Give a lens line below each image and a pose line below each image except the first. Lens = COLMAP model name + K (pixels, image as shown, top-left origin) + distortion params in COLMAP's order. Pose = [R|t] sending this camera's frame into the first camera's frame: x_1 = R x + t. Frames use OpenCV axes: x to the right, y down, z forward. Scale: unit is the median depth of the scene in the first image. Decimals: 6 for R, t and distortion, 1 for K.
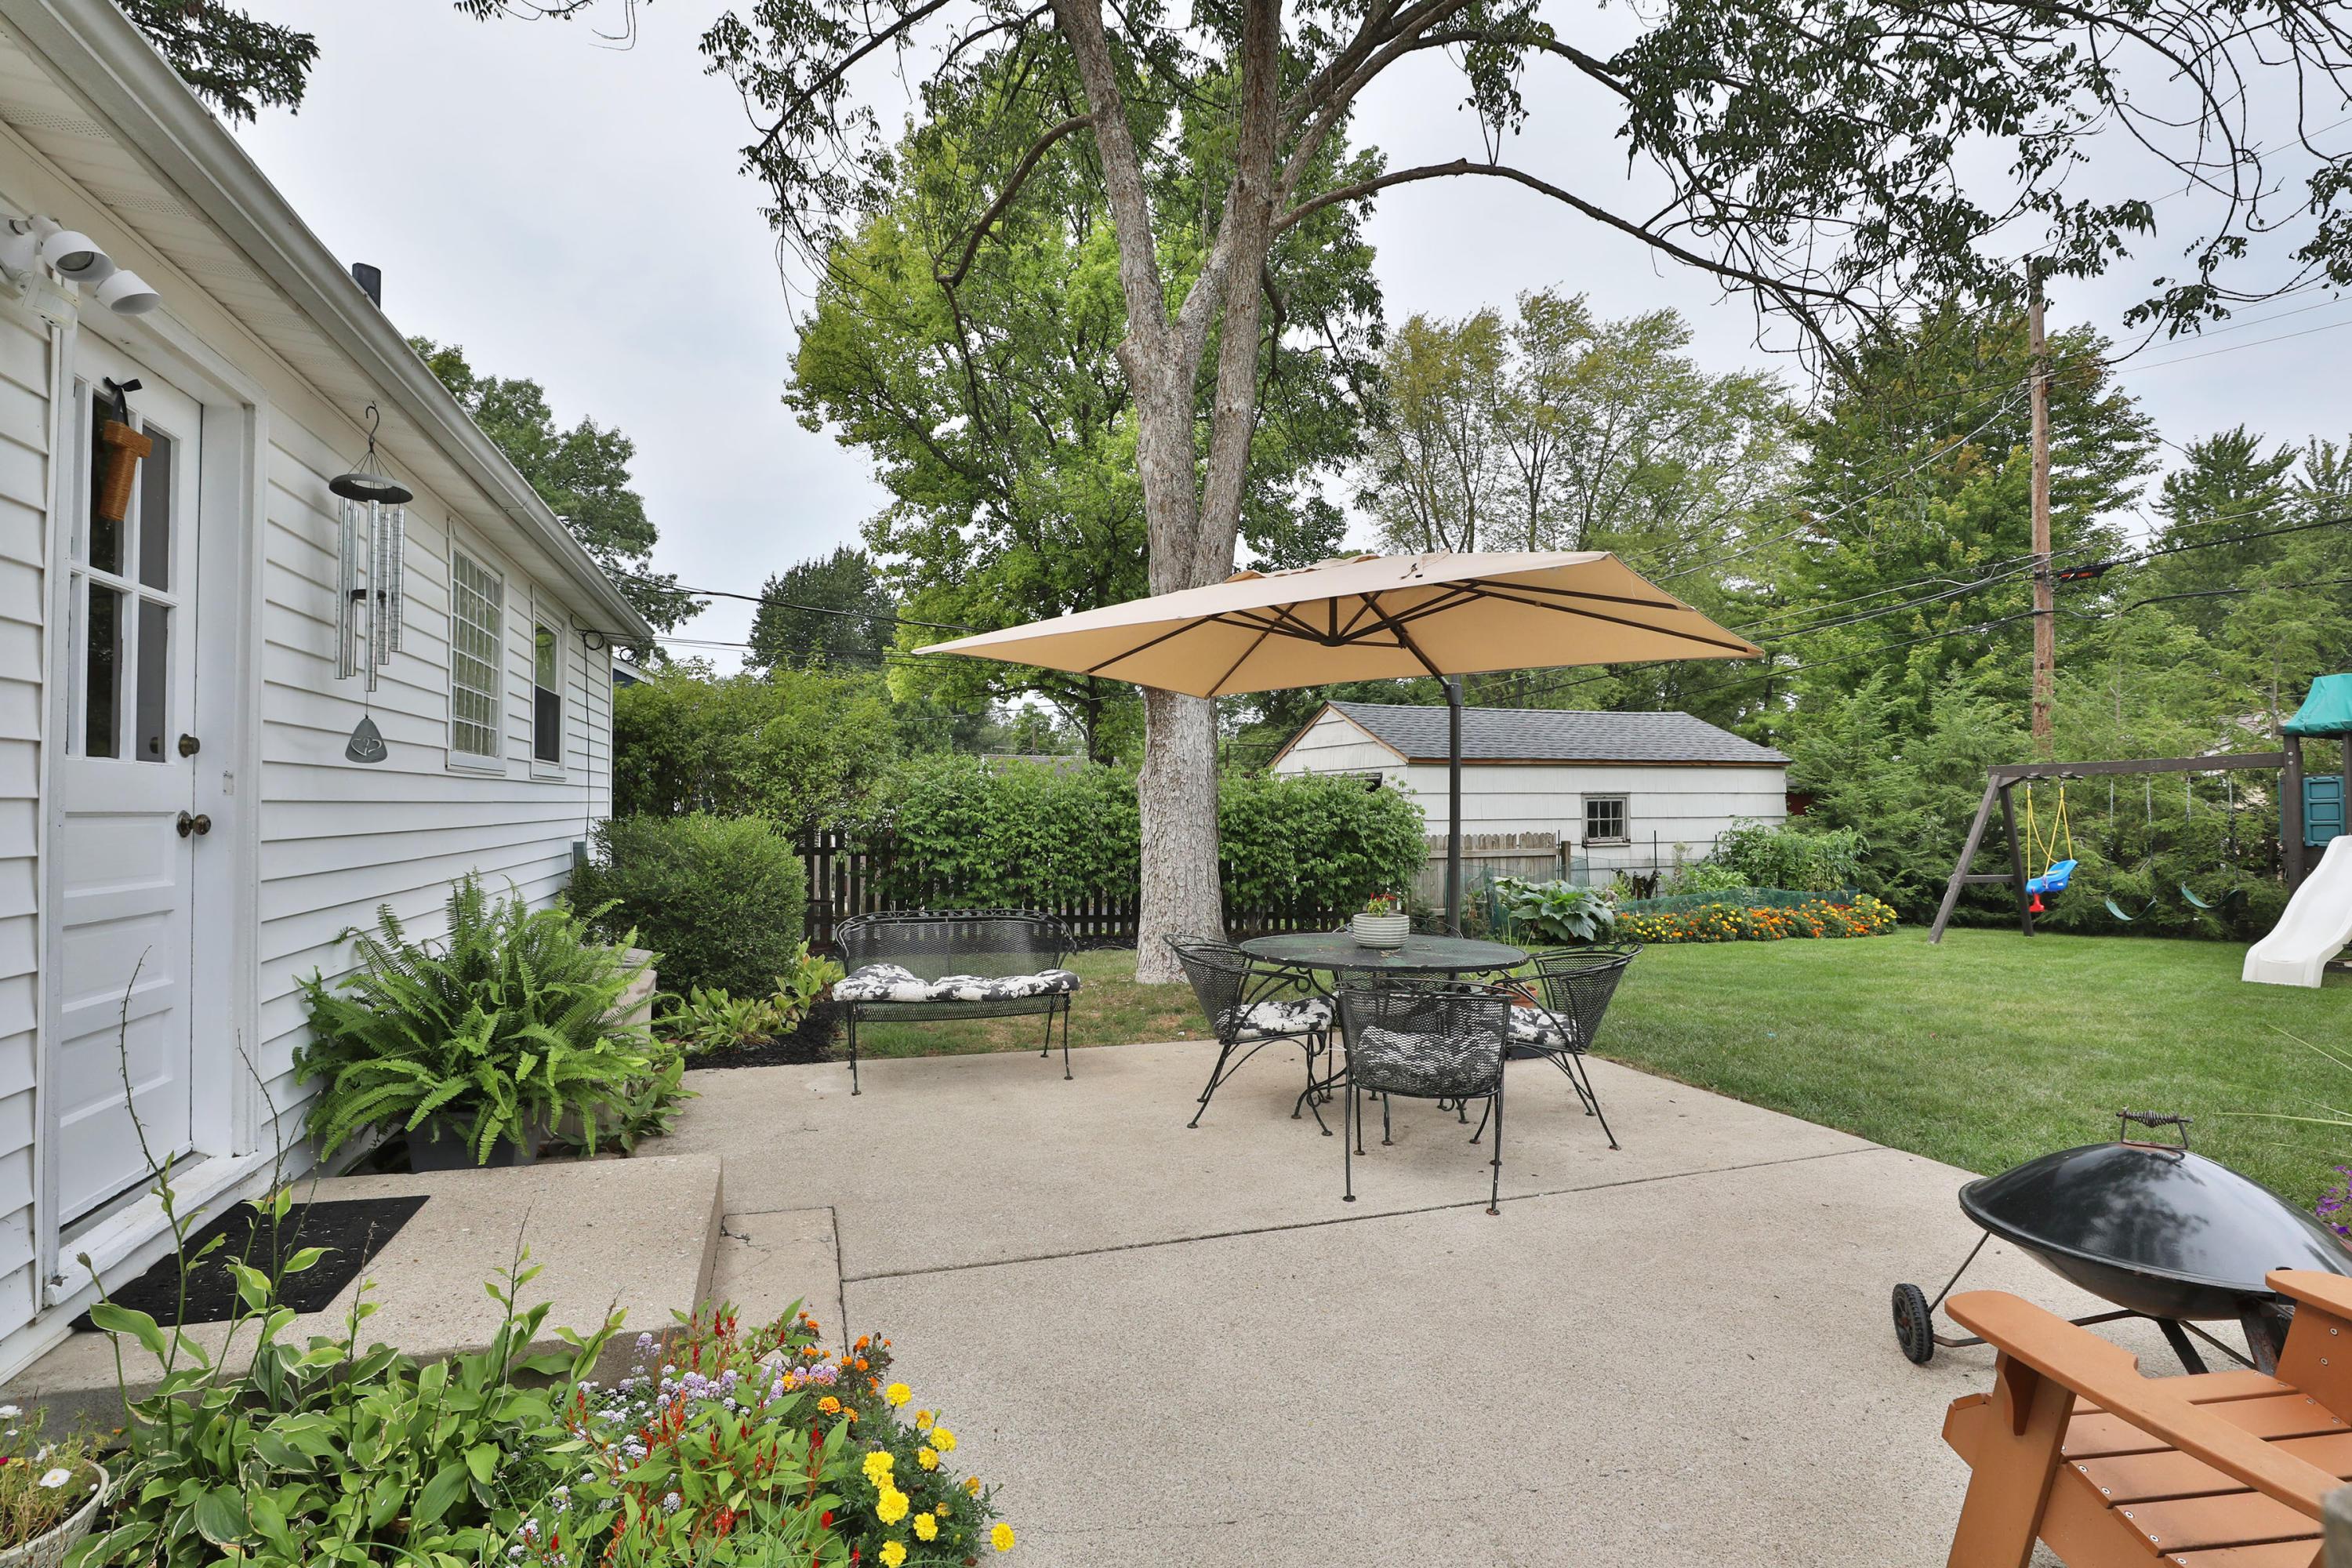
lens RADIAL K [[1125.8, 0, 1156.3], [0, 1125.8, 780.4], [0, 0, 1]] dist [-0.041817, 0.009956]
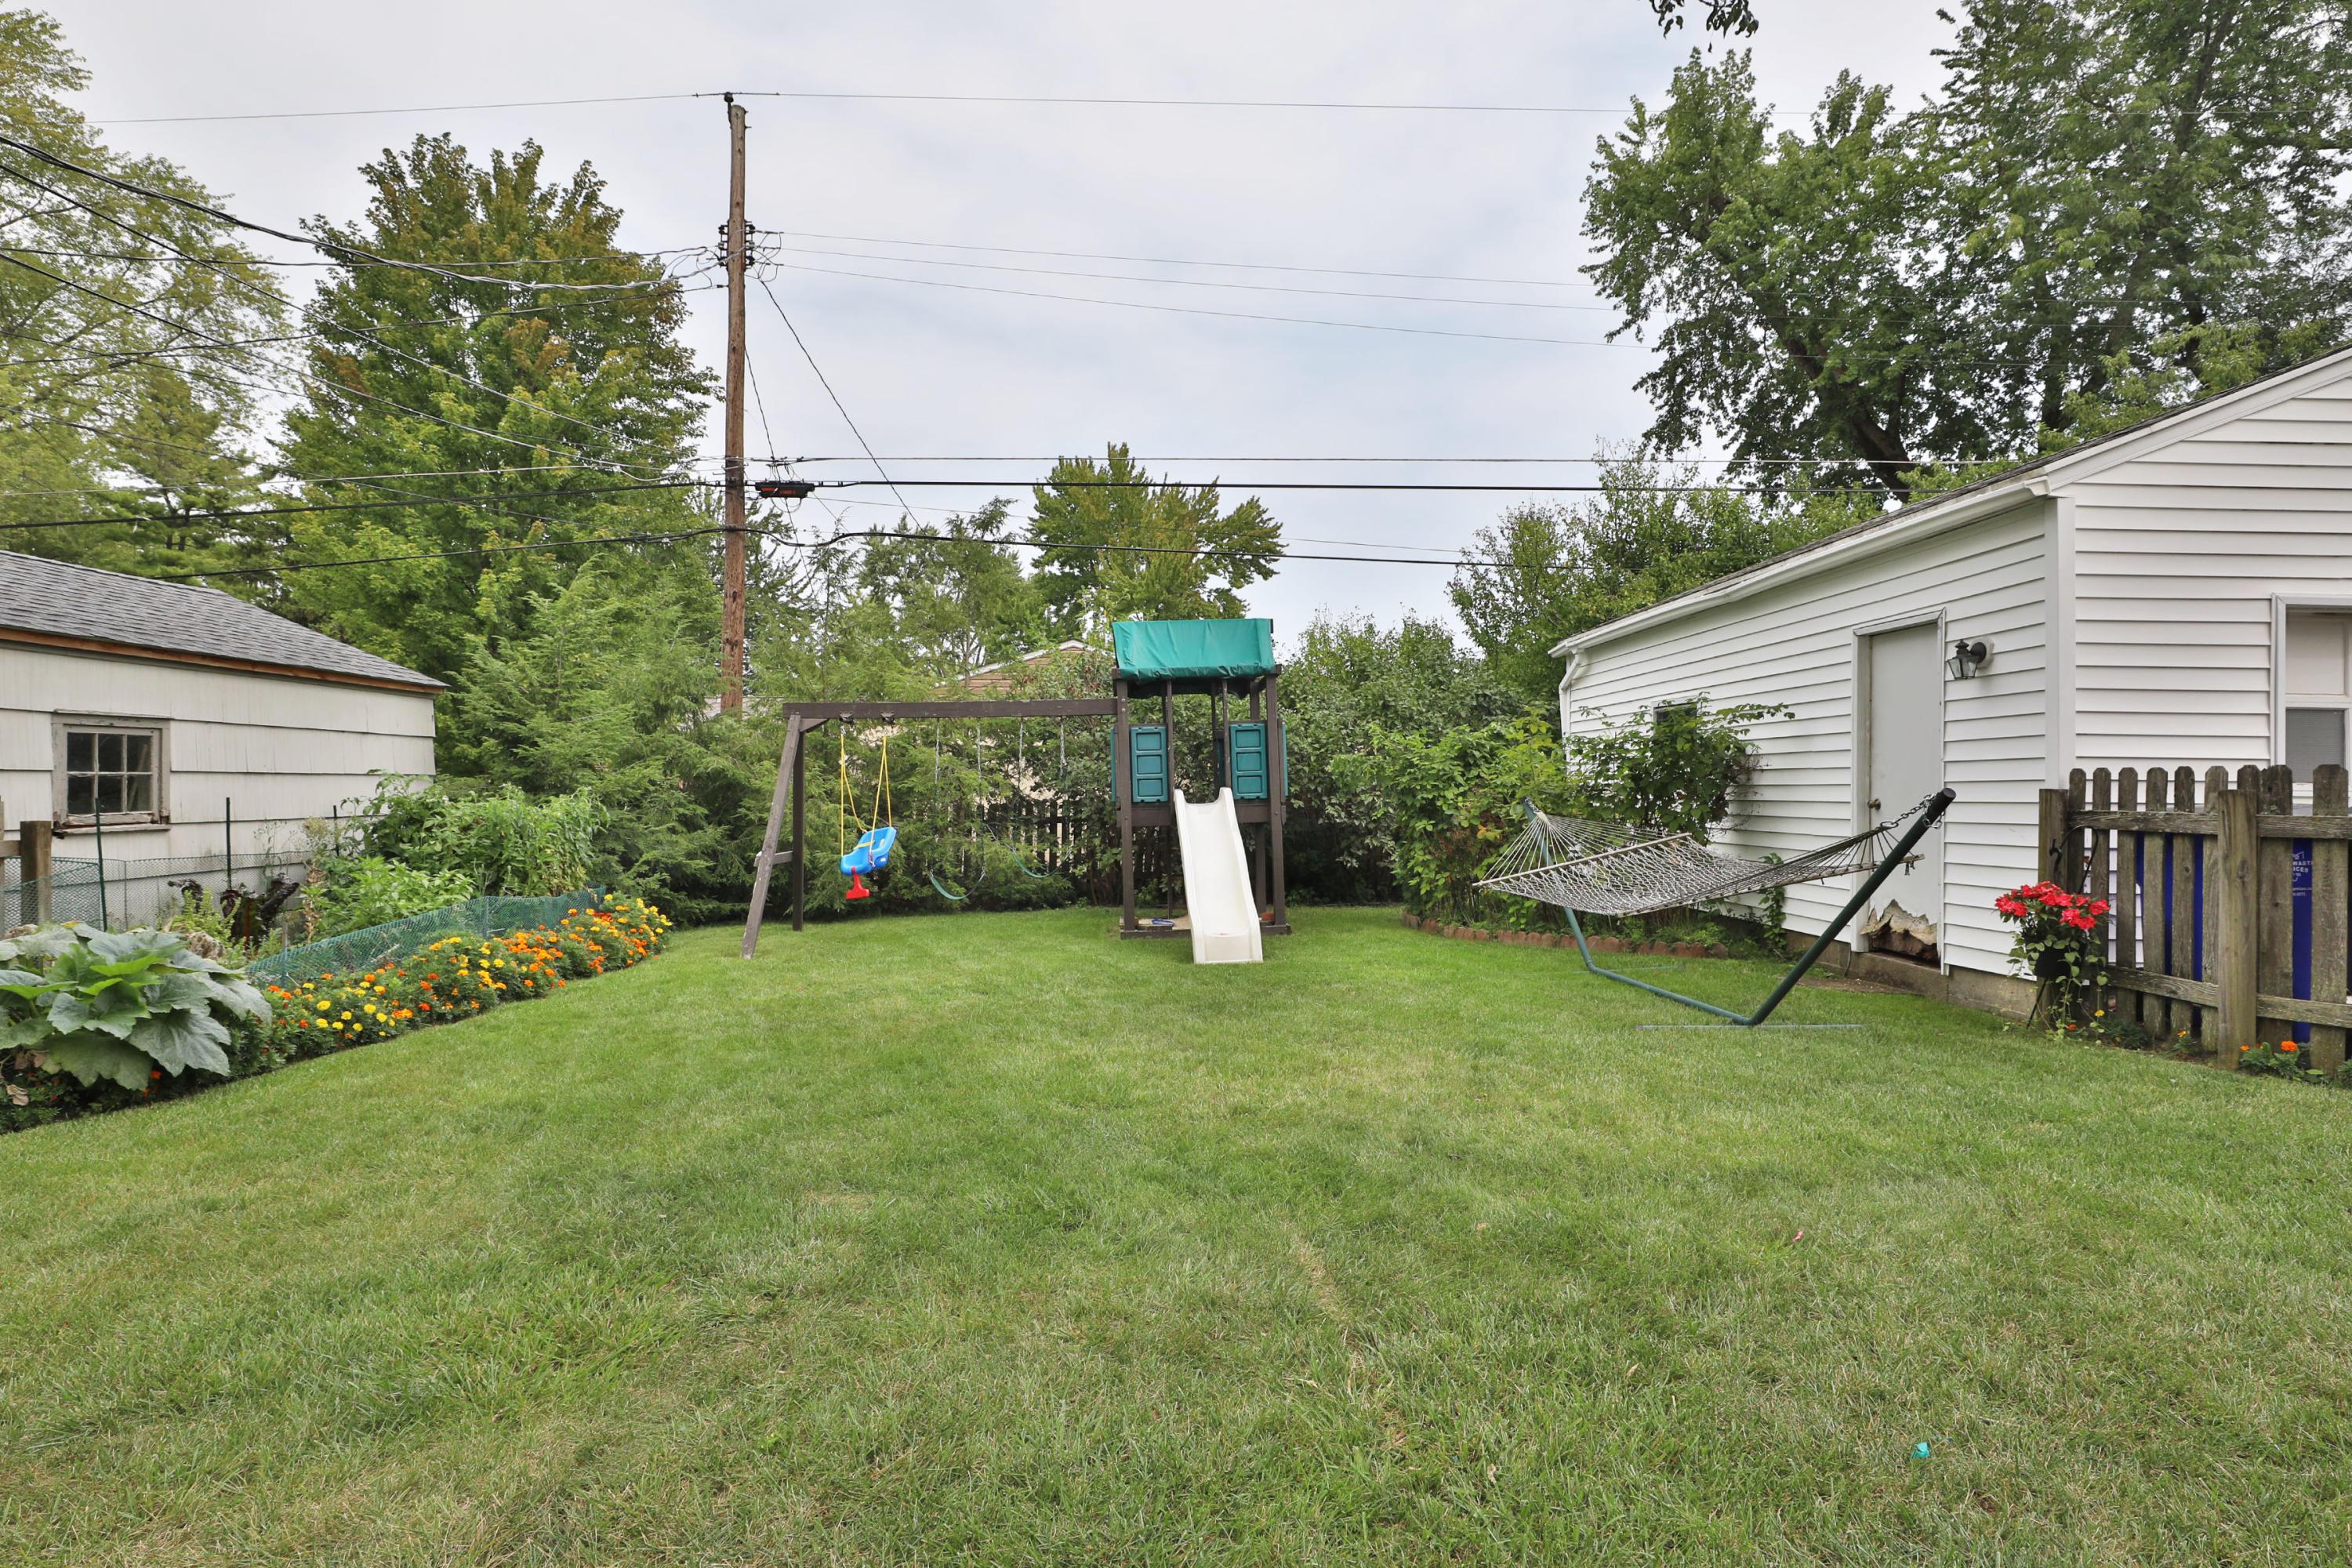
lens RADIAL K [[1125.8, 0, 1114.3], [0, 1125.8, 803.7], [0, 0, 1]] dist [-0.041817, 0.009956]
pose [[0.303074, -0.009136, 0.952923, 0.108938], [-0.021413, 0.999636, 0.016395, 0.033346], [-0.952727, -0.025374, 0.302768, 0.513369]]
